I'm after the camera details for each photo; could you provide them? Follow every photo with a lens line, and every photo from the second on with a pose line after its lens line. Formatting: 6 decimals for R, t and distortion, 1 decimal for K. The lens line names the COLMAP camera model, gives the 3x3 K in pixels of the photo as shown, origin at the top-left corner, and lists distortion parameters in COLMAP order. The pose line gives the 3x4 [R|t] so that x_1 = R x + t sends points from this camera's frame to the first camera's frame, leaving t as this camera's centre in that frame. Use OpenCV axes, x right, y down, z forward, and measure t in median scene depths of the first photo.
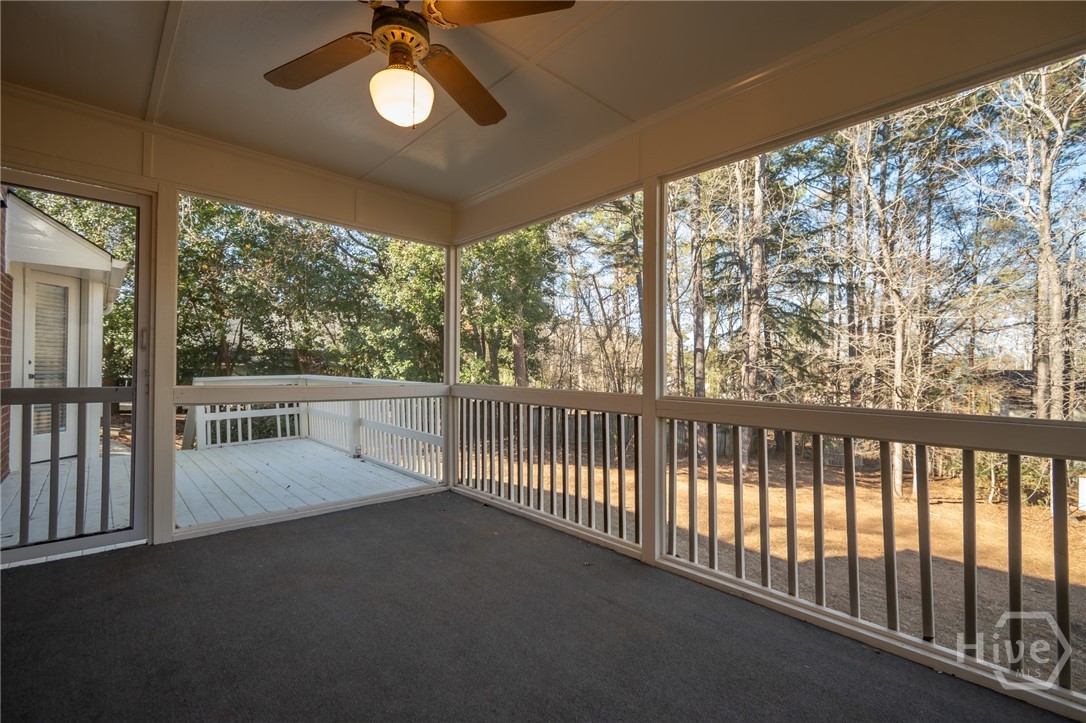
lens RADIAL K [[477.7, 0, 543.0], [0, 477.7, 361.5], [0, 0, 1]] dist [-0.000764, -0.003441]
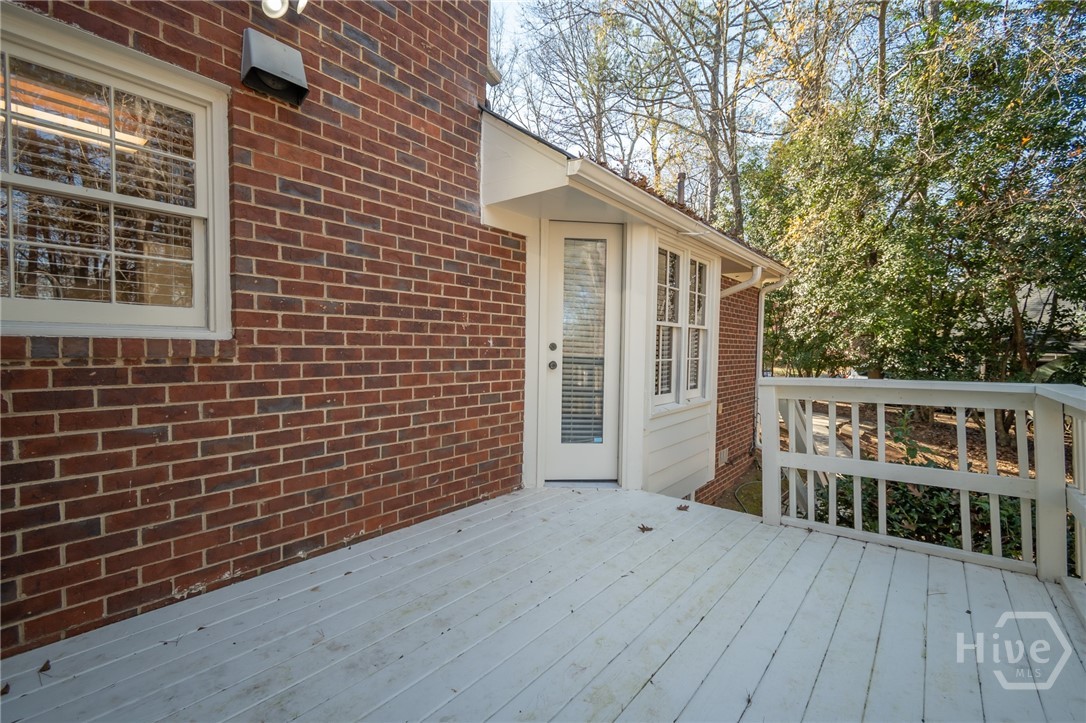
lens RADIAL K [[484.5, 0, 543.0], [0, 484.5, 361.5], [0, 0, 1]] dist [-0.002509, -0.000841]
pose [[0.140296, 0.023688, -0.989826, -0.109898], [-0.003482, 0.999719, 0.023432, 0.002672], [0.990104, 0.000159, 0.140339, 0.292690]]
